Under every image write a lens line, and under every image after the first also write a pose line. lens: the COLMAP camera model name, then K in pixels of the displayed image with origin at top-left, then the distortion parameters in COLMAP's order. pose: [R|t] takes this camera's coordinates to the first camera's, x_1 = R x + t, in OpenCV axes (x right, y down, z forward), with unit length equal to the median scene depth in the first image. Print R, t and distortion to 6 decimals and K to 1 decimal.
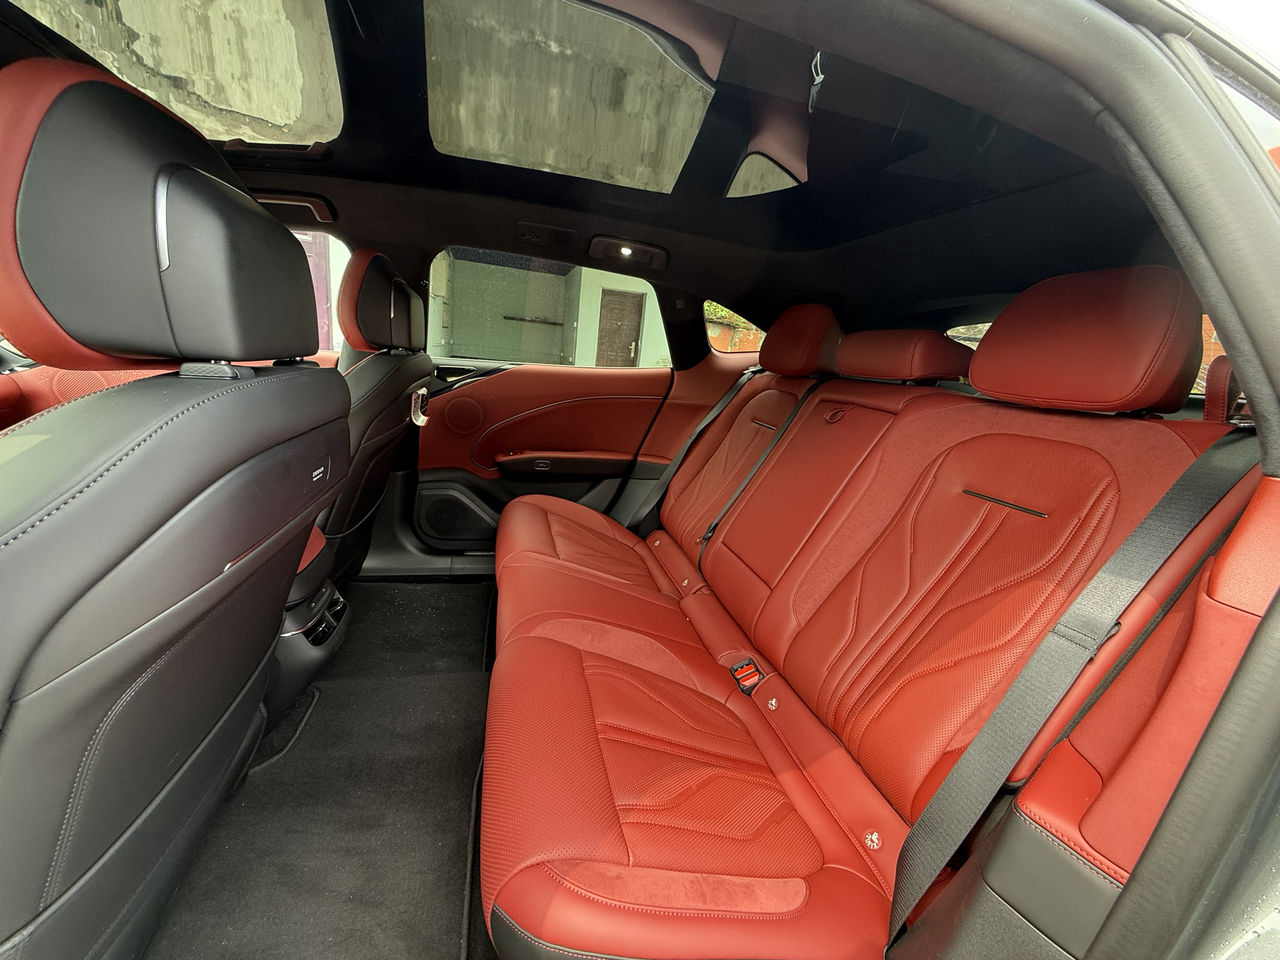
lens RADIAL K [[507.7, 0, 641.1], [0, 507.7, 480.5], [0, 0, 1]] dist [0.000002, 0.000690]
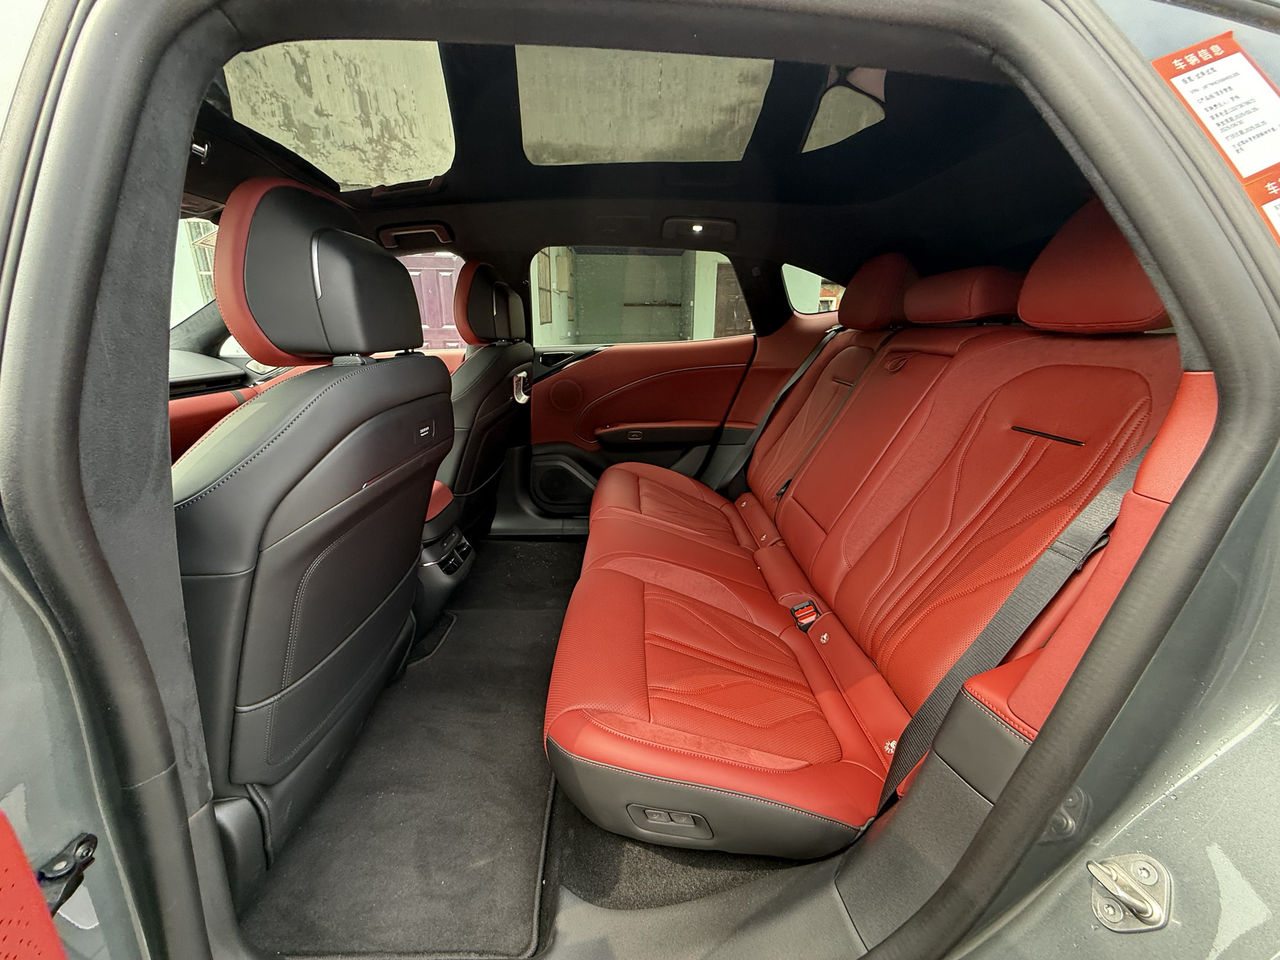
lens RADIAL K [[507.7, 0, 641.5], [0, 507.7, 479.2], [0, 0, 1]] dist [0.000002, 0.000690]
pose [[0.968340, -0.030871, -0.247718, 0.161599], [0.039915, 0.998704, 0.031568, 0.054785], [0.246423, -0.040457, 0.968318, -0.122170]]
